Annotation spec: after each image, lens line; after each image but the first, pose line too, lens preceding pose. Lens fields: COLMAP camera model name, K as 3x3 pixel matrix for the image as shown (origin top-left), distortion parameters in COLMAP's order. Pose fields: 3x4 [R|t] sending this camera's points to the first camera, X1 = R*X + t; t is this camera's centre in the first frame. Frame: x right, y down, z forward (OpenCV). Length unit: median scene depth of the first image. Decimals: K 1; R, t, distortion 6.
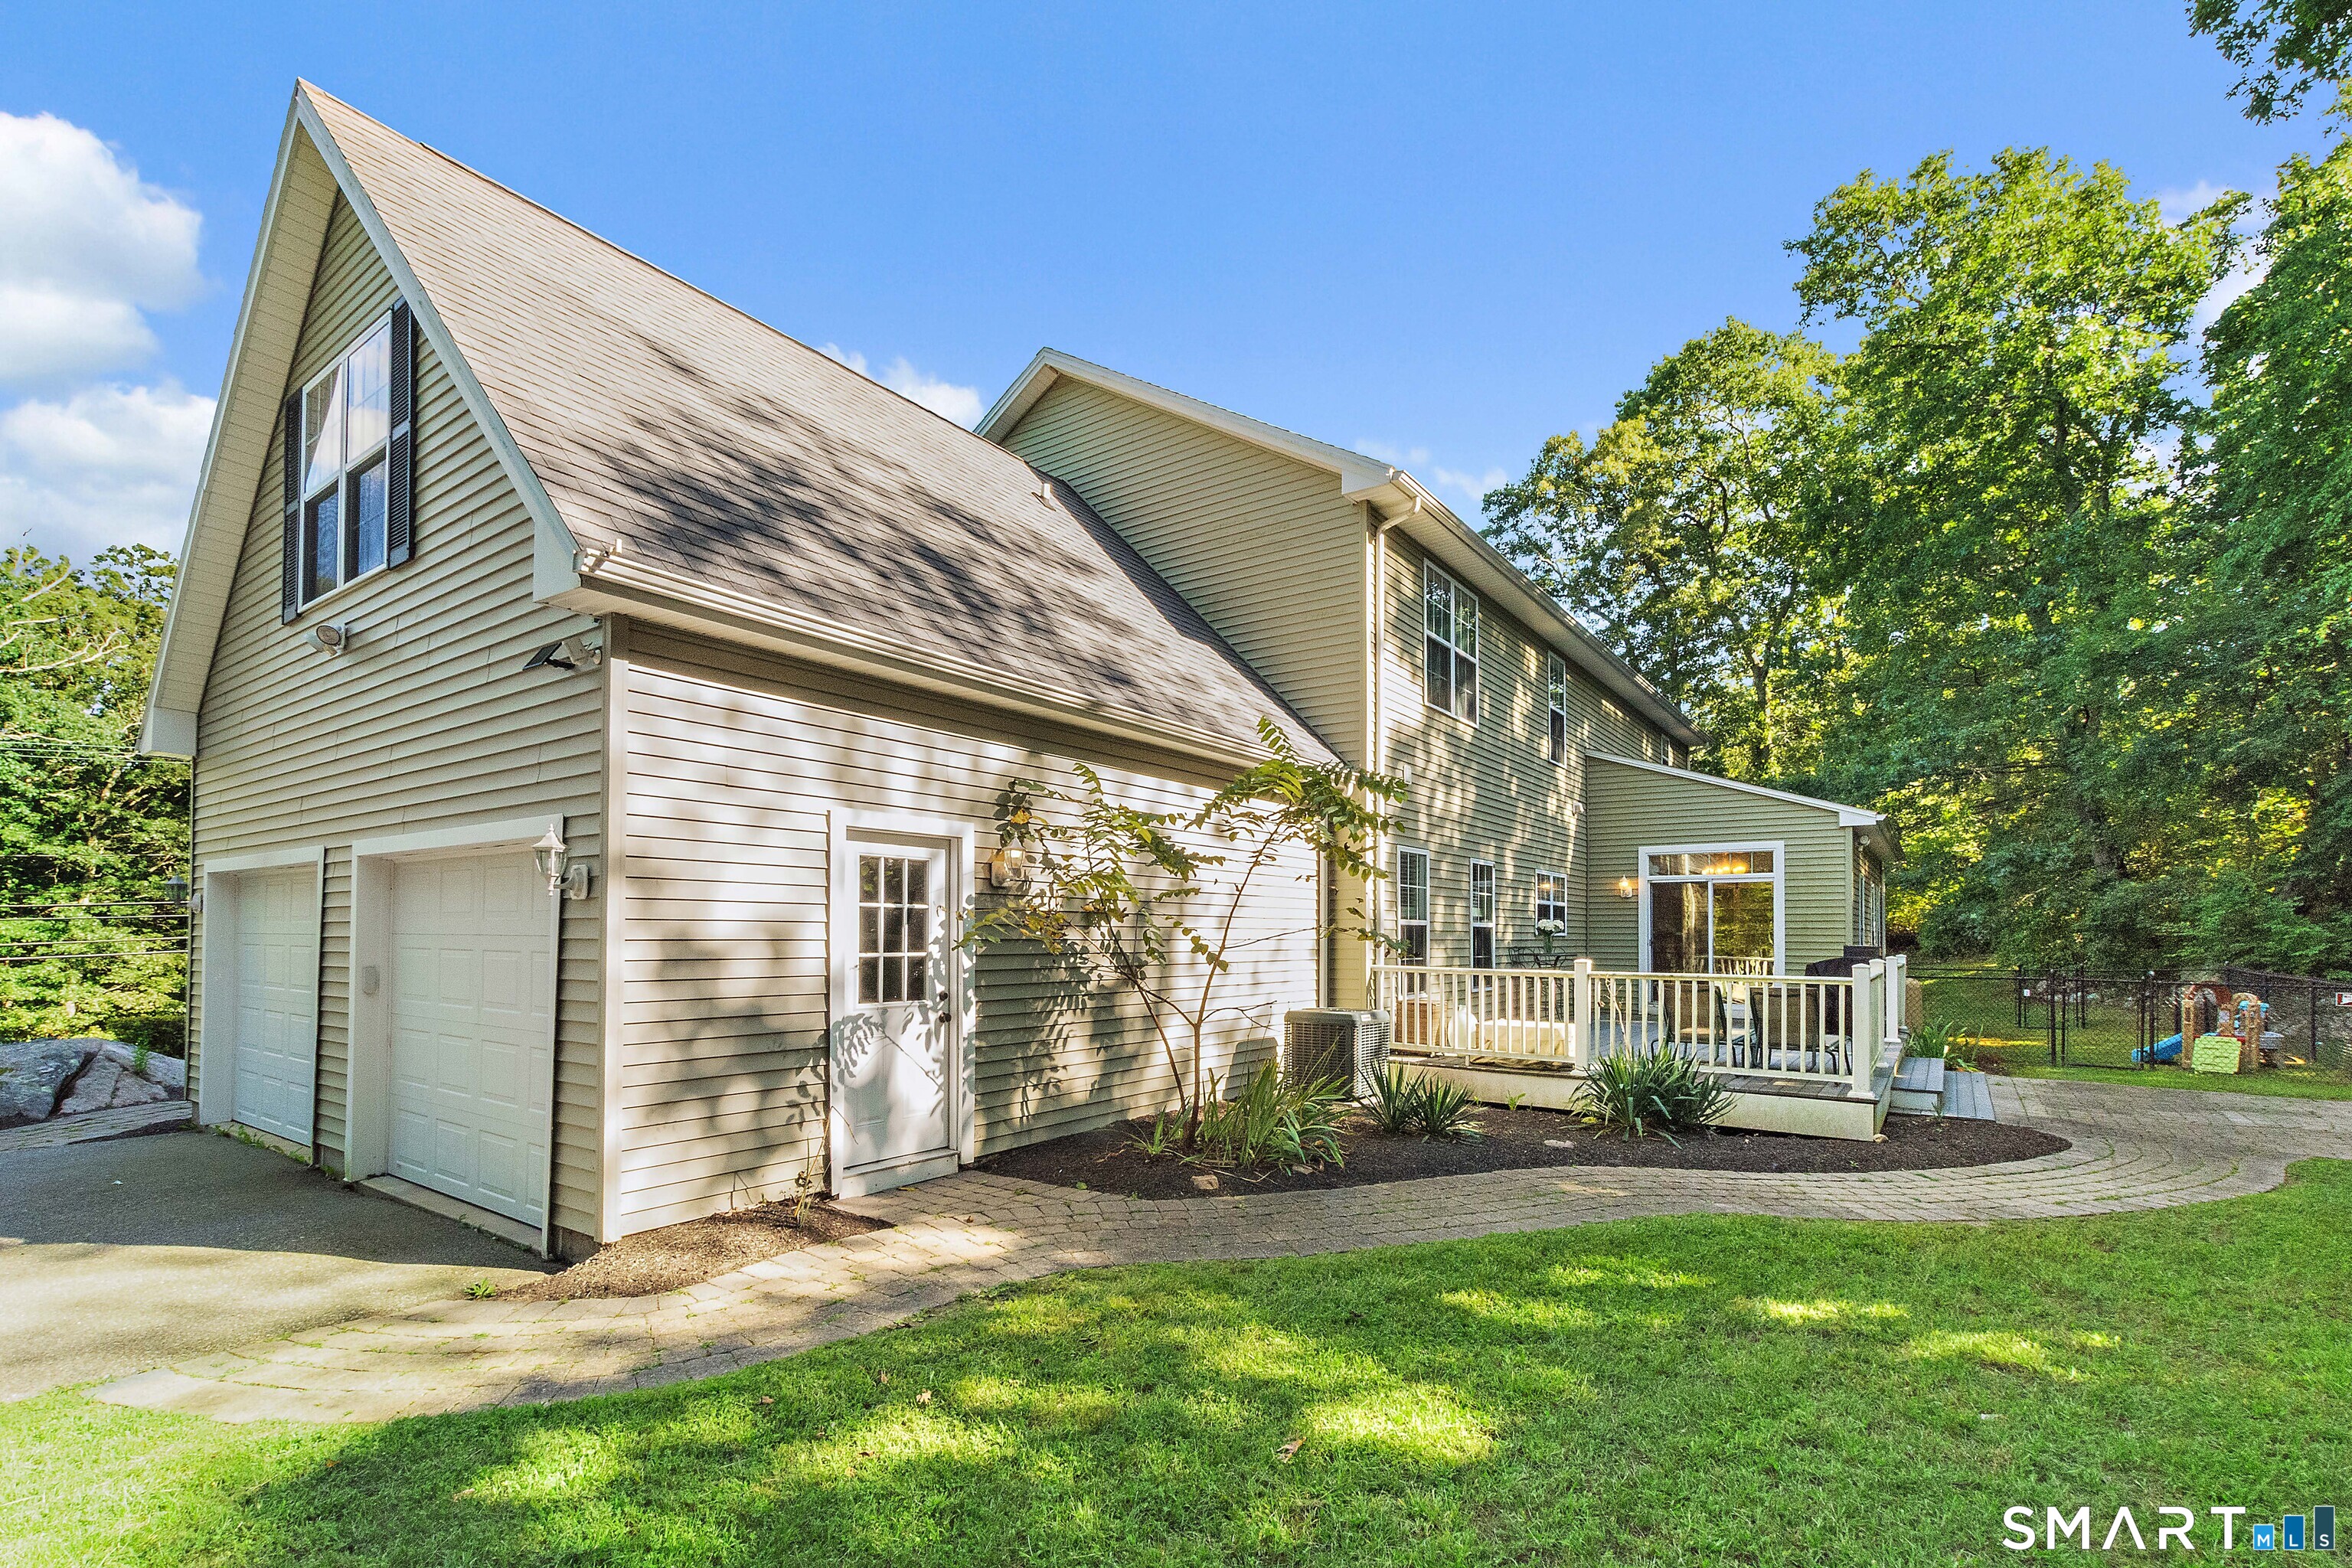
lens RADIAL K [[1047.8, 0, 1194.1], [0, 1047.8, 918.3], [0, 0, 1]] dist [0.003263, 0.000951]
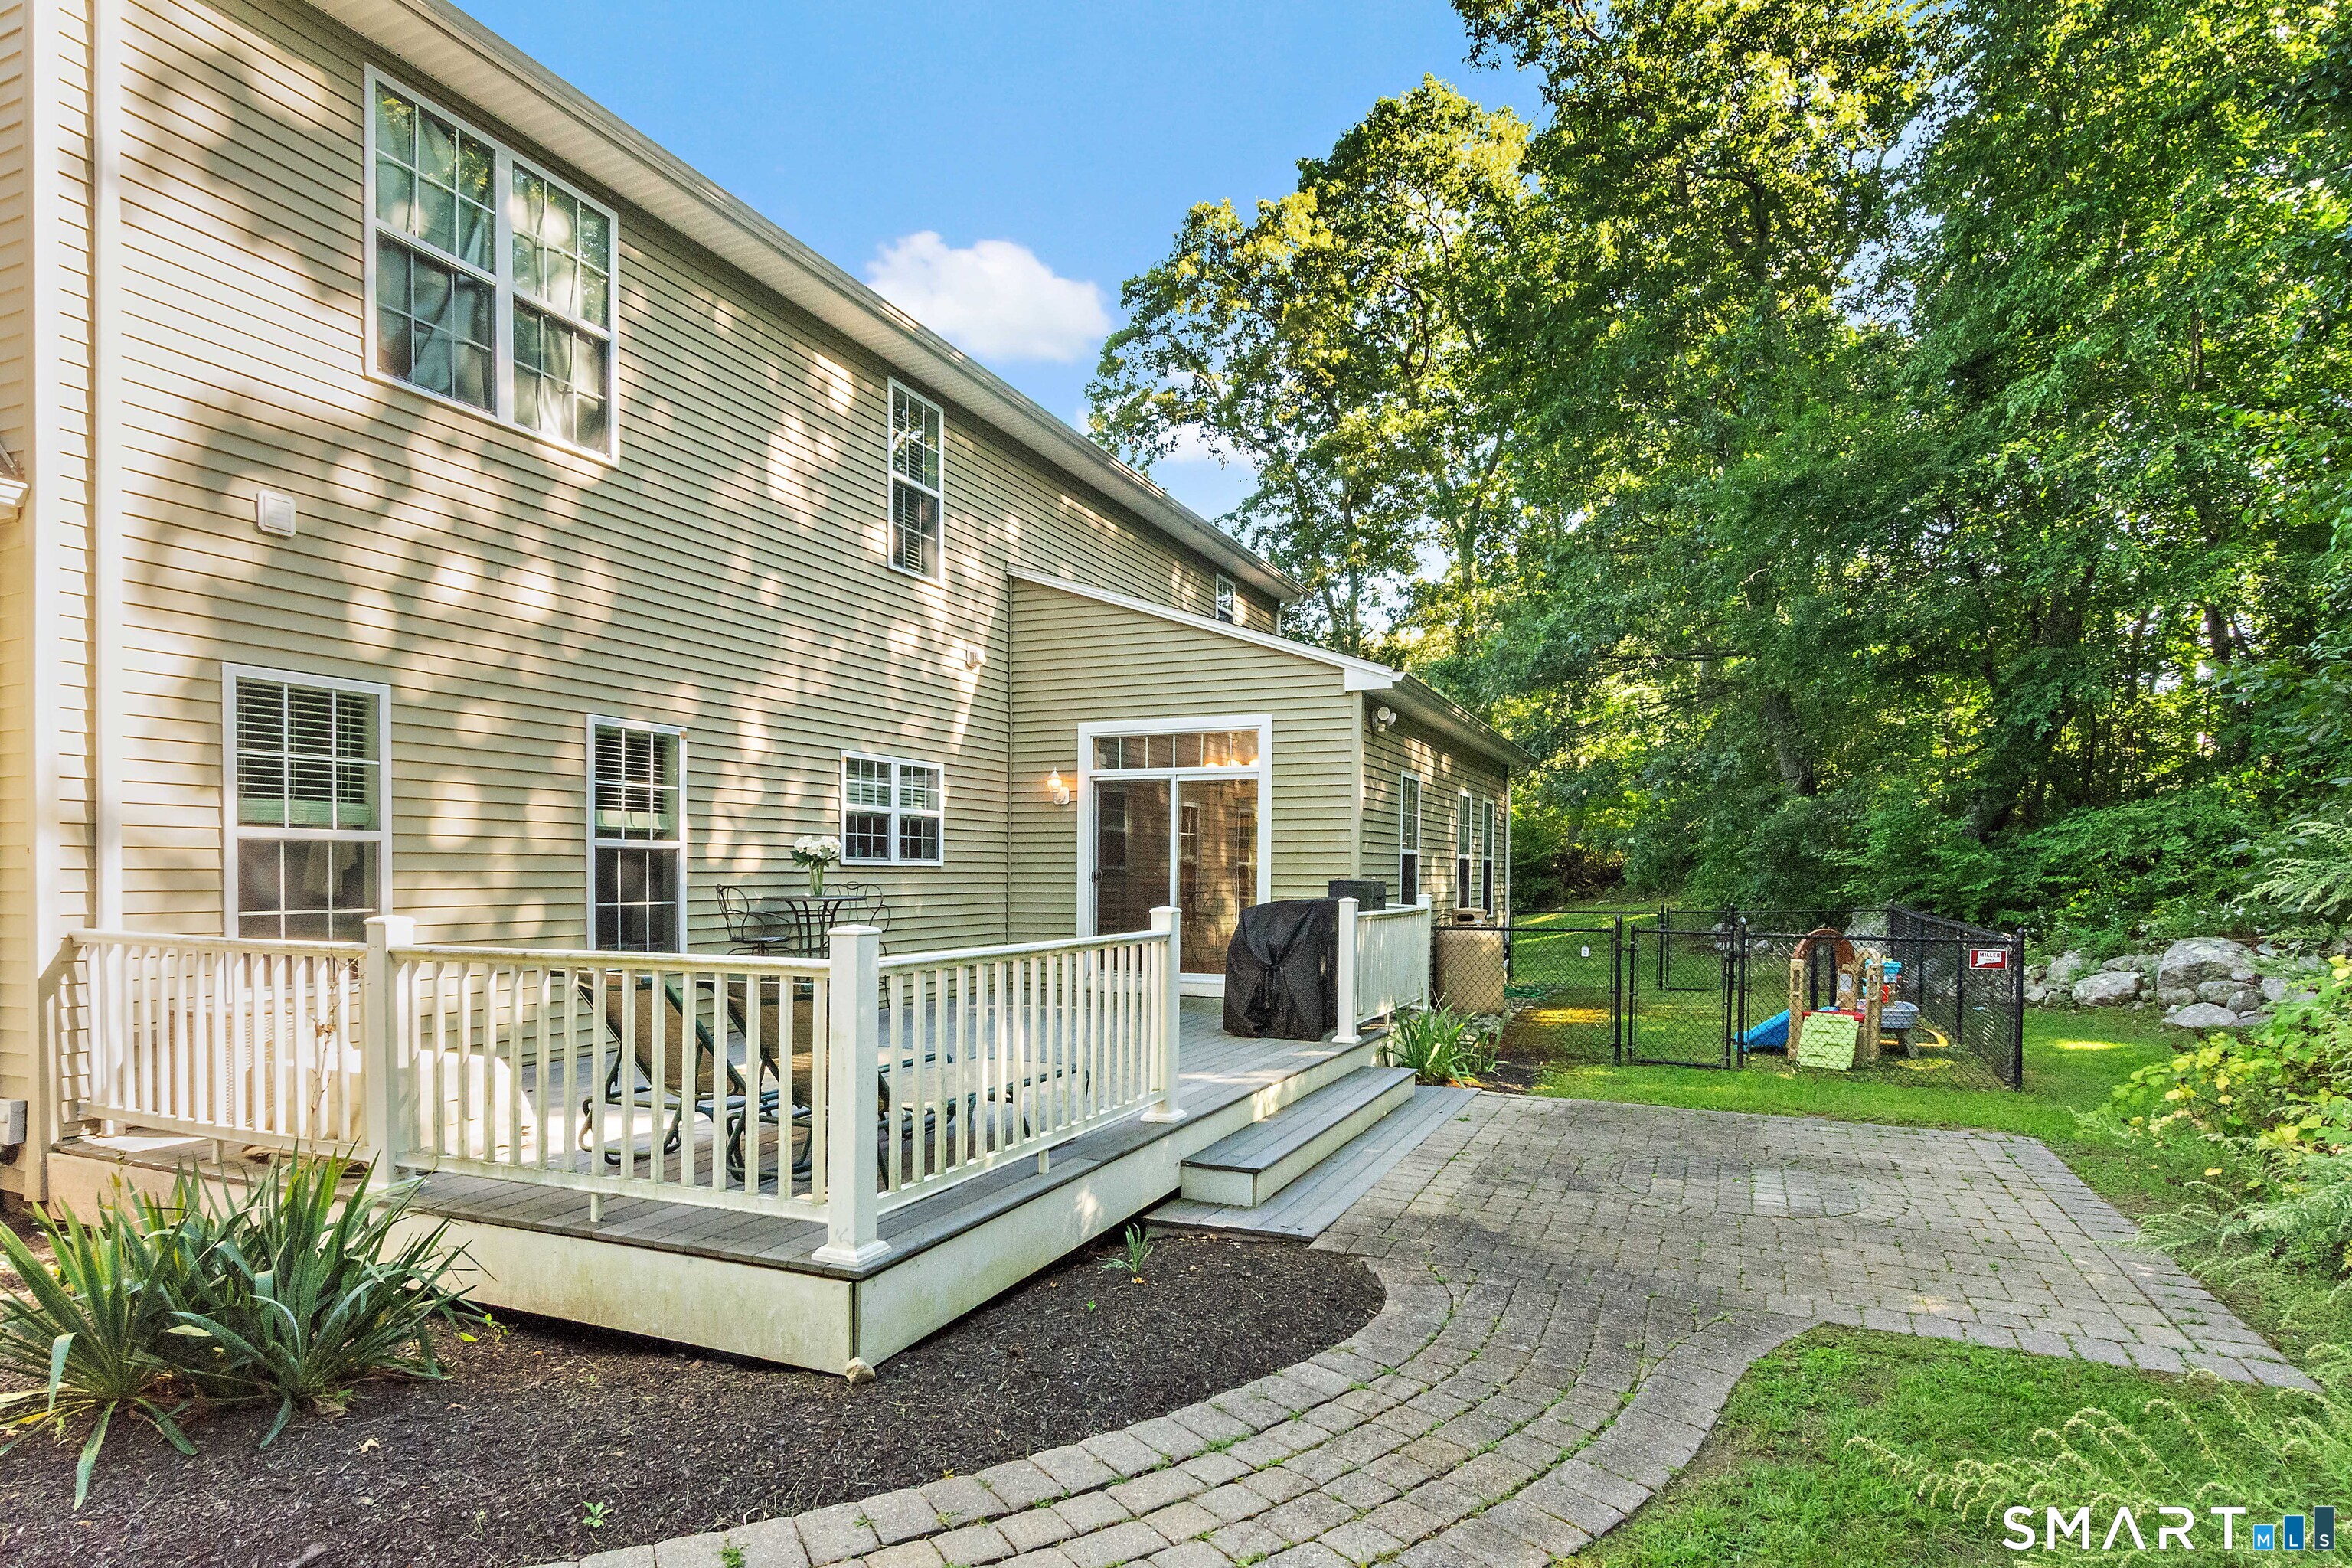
lens RADIAL K [[1267.5, 0, 1175.8], [0, 1267.5, 906.3], [0, 0, 1]] dist [-0.000050, -0.001322]
pose [[0.976195, -0.007923, 0.216749, 0.314498], [-0.001674, 0.999028, 0.044056, 0.007336], [-0.216887, -0.043370, 0.975233, 0.245057]]
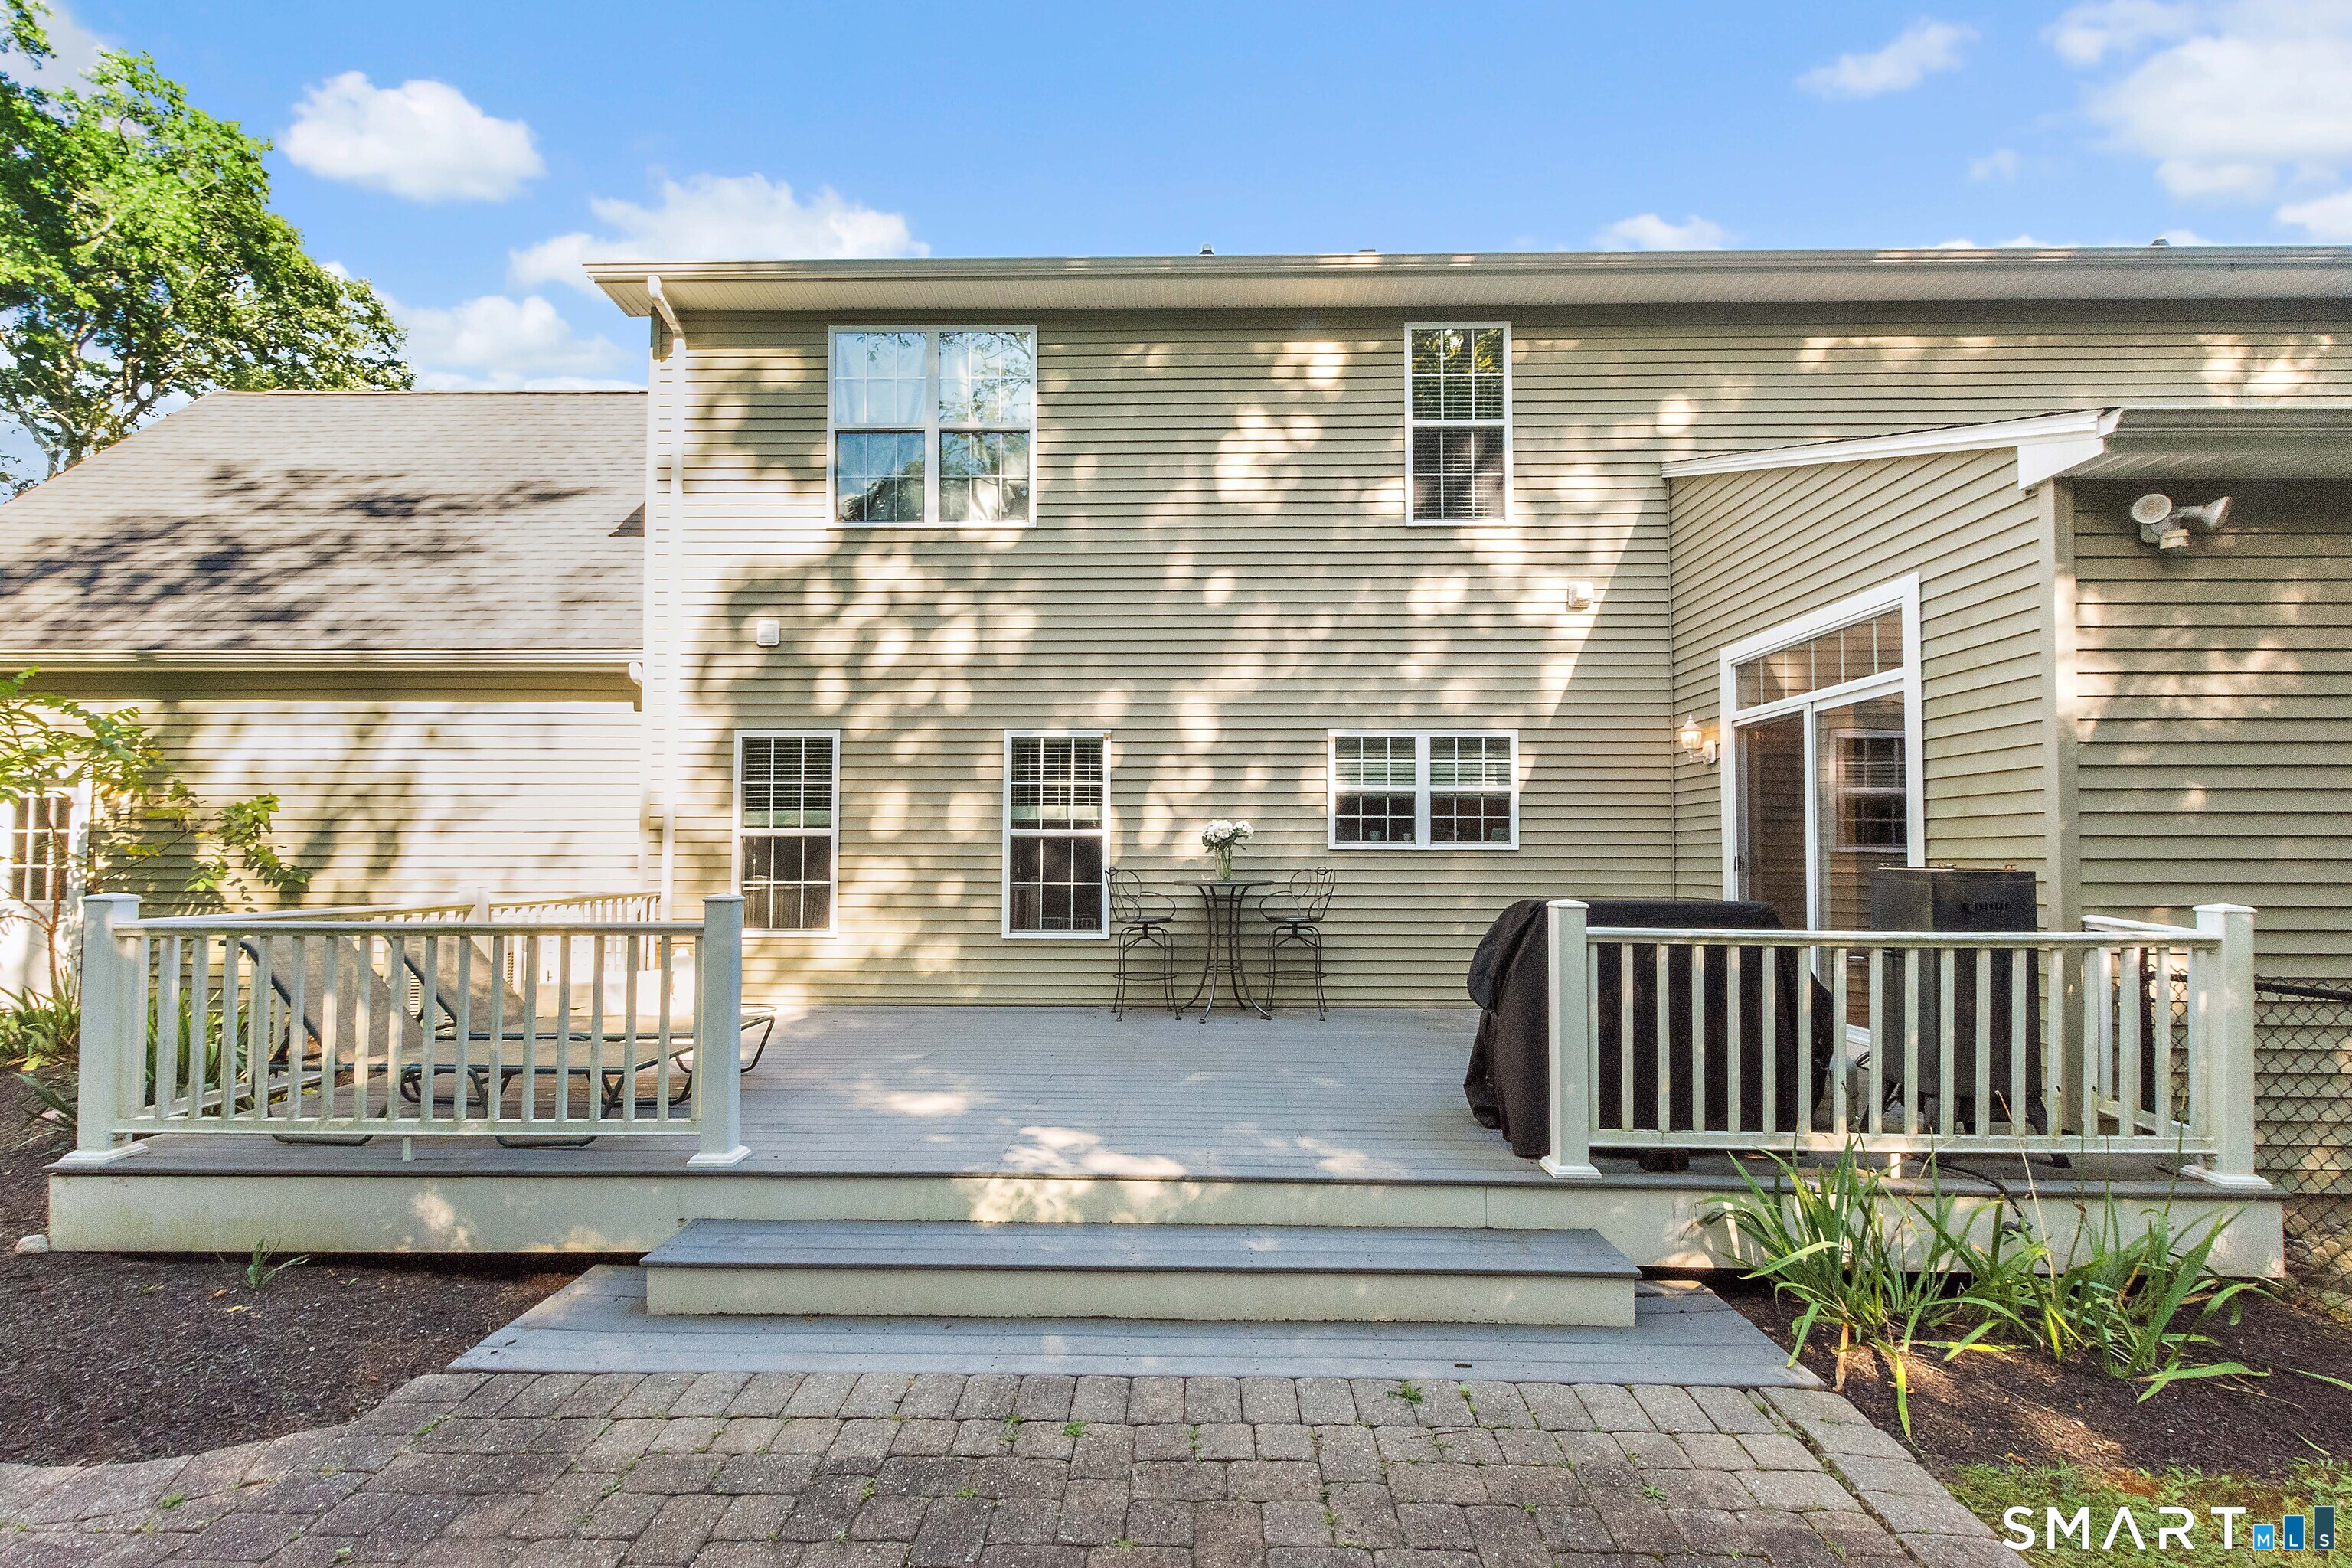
lens RADIAL K [[1047.8, 0, 1172.0], [0, 1047.8, 817.0], [0, 0, 1]] dist [0.003263, 0.000951]
pose [[0.571759, -0.037701, -0.819555, 0.650913], [0.015130, 0.999258, -0.035413, 0.015868], [0.820282, 0.007848, 0.571906, 0.548196]]
